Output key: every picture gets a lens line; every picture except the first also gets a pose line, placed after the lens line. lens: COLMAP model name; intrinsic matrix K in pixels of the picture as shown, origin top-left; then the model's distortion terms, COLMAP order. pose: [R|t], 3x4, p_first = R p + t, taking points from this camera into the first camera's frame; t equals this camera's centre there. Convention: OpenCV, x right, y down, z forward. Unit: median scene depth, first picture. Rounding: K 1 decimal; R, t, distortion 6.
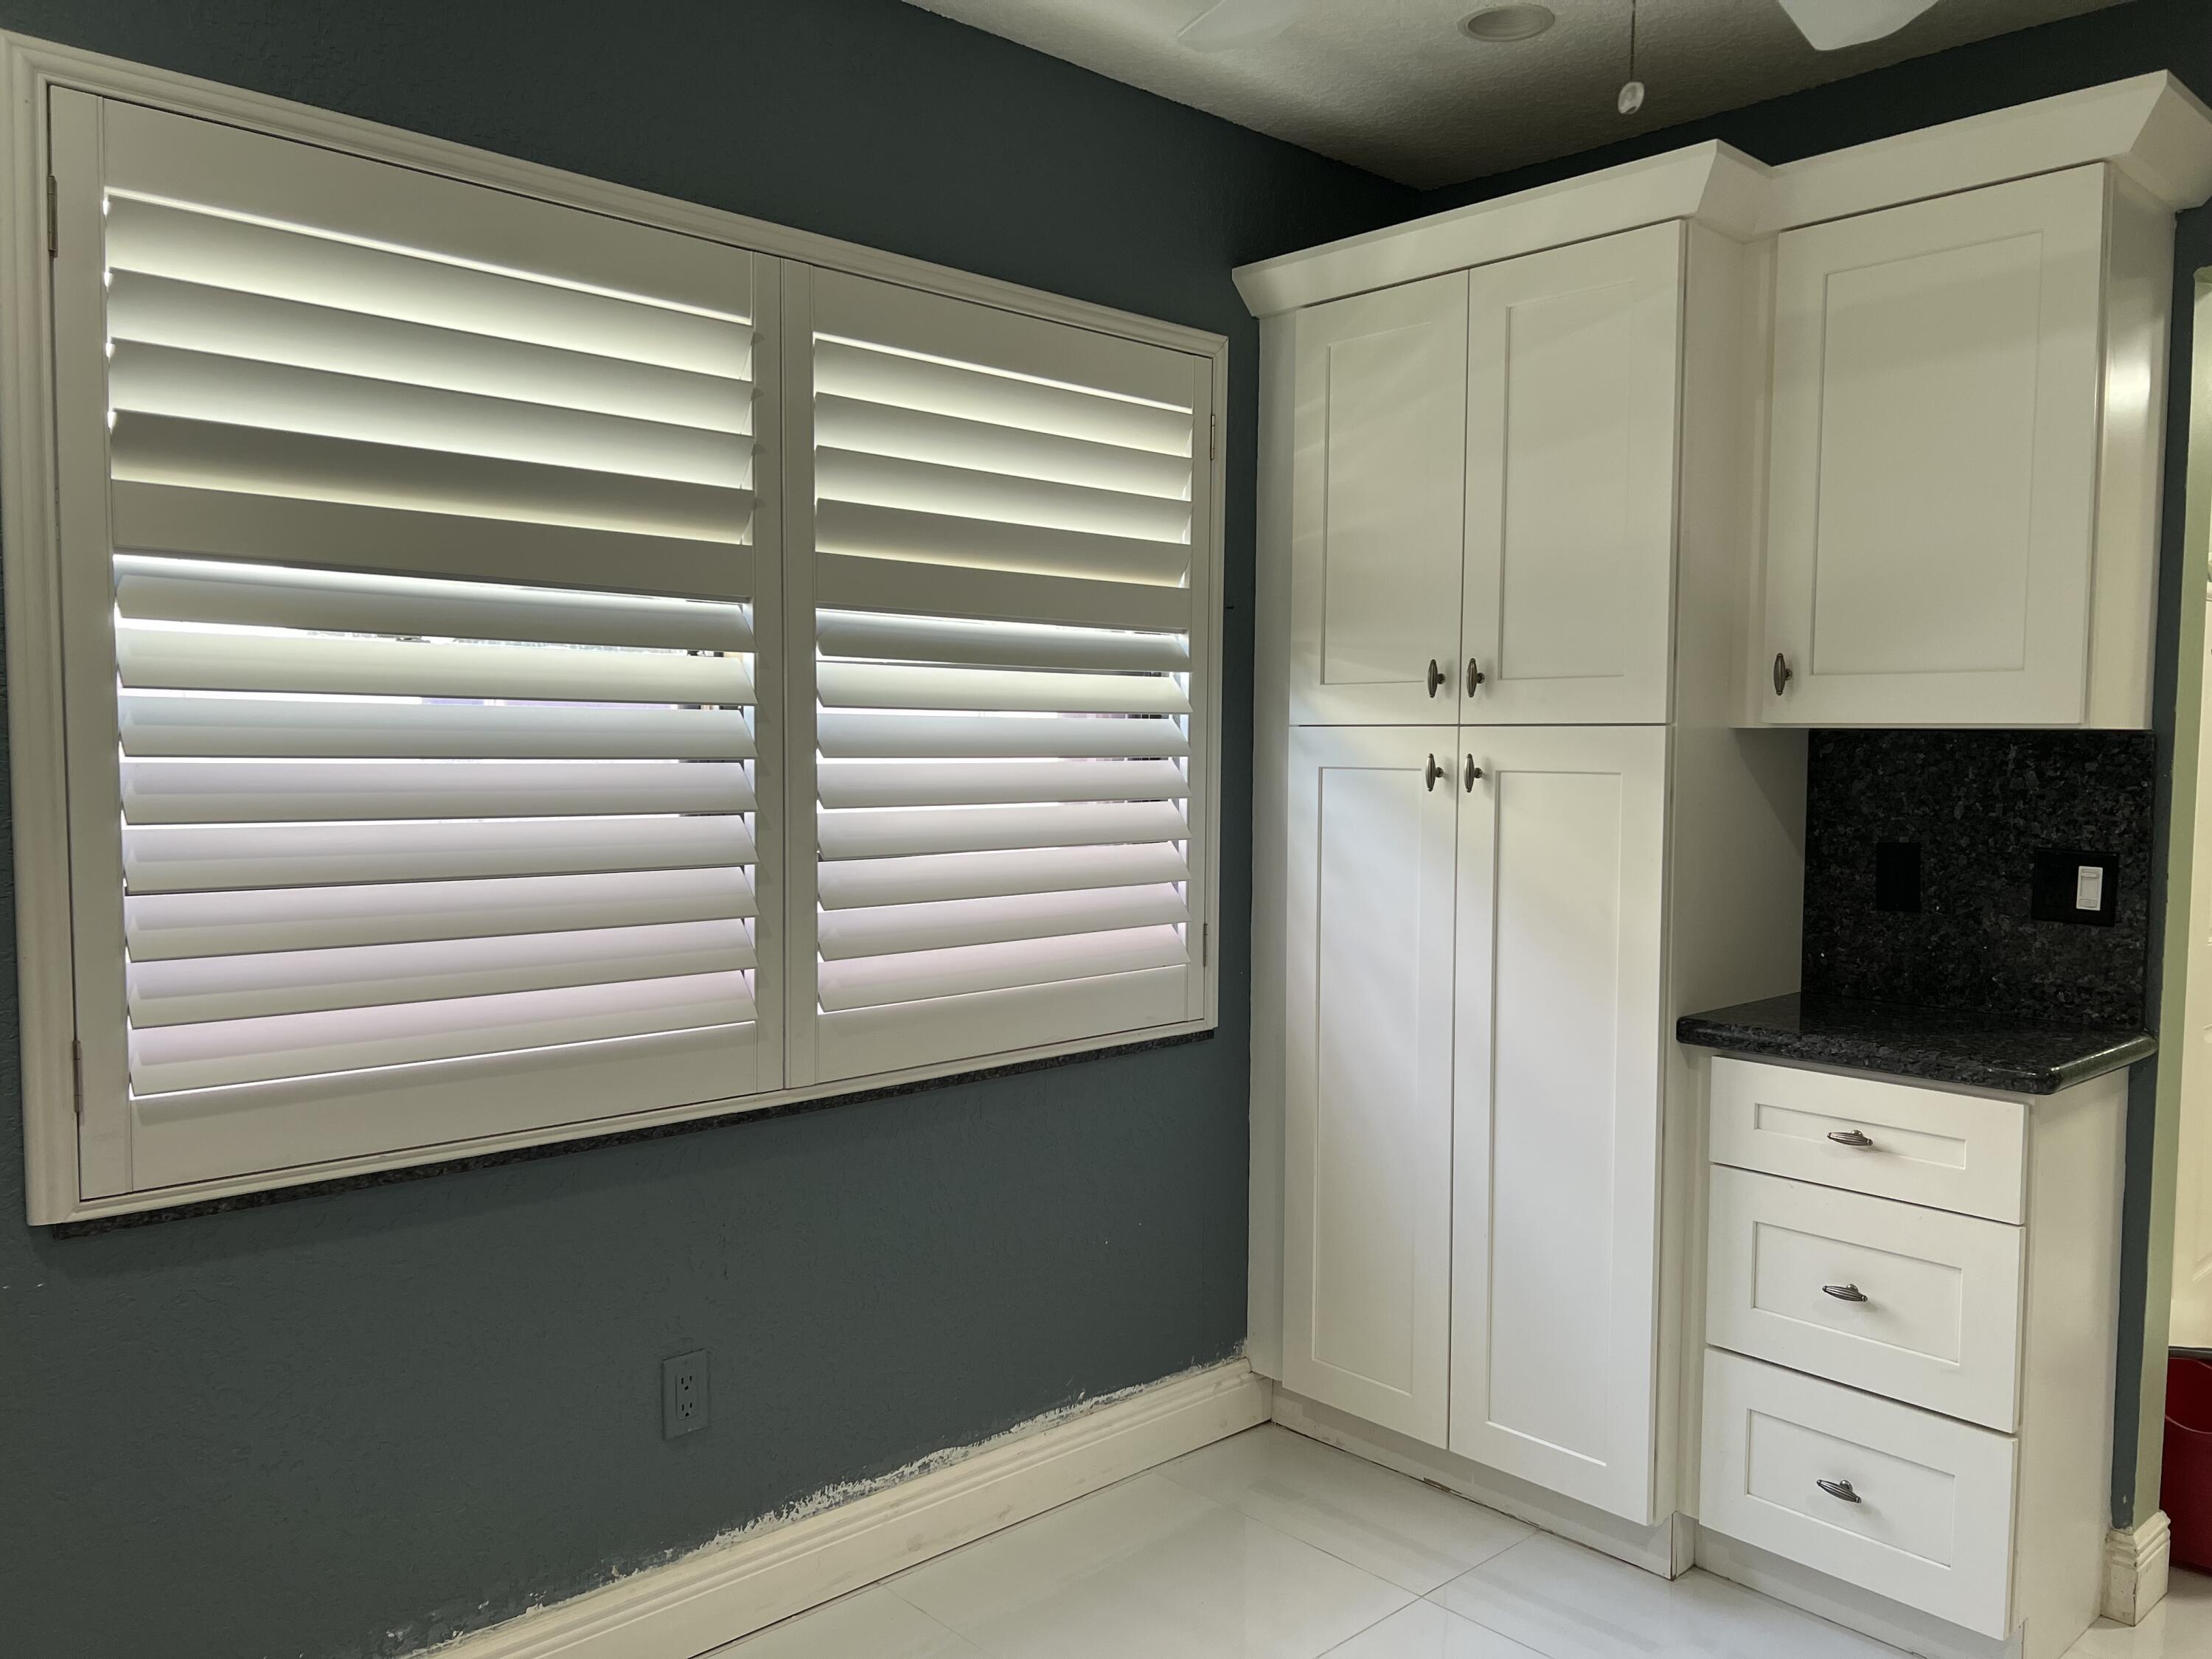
lens RADIAL K [[1656.4, 0, 1114.7], [0, 1656.4, 835.3], [0, 0, 1]] dist [0.002482, -0.005269]
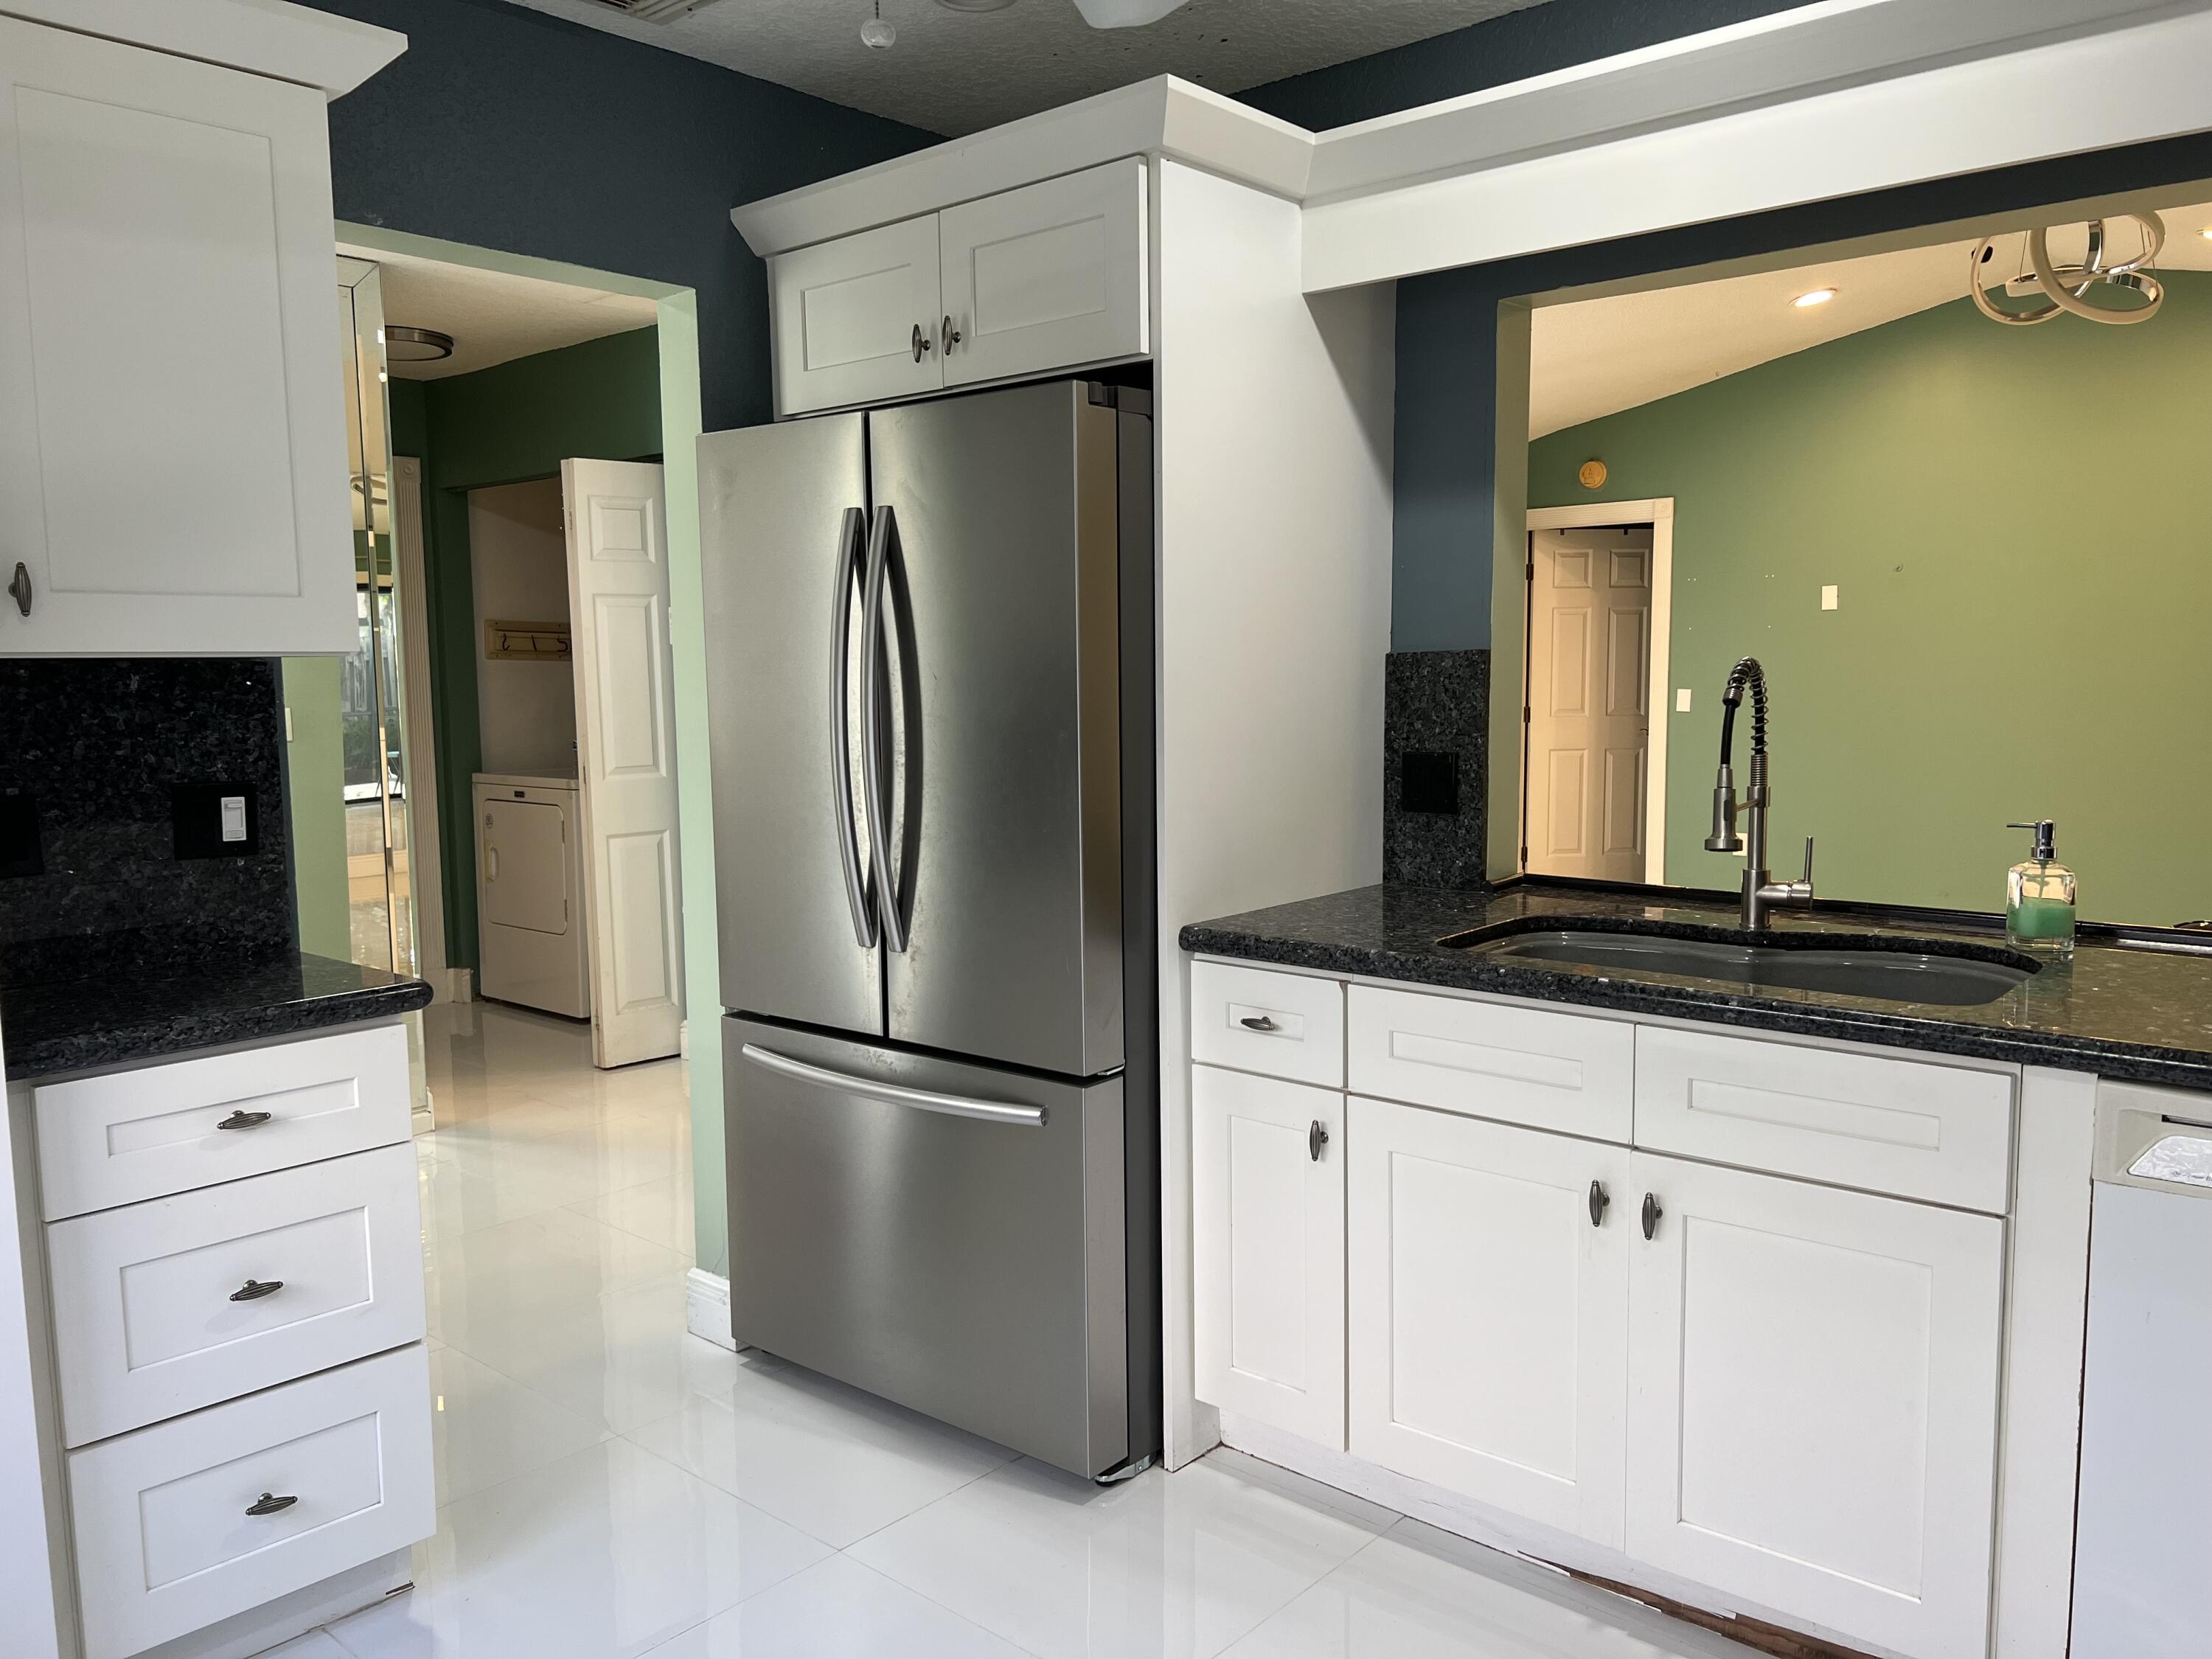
lens RADIAL K [[1656.4, 0, 1114.7], [0, 1656.4, 835.3], [0, 0, 1]] dist [0.002482, -0.005269]
pose [[-0.090633, -0.113233, 0.989426, -0.425795], [0.068297, 0.990469, 0.119609, -0.039666], [-0.993540, 0.078415, -0.082036, 0.549345]]
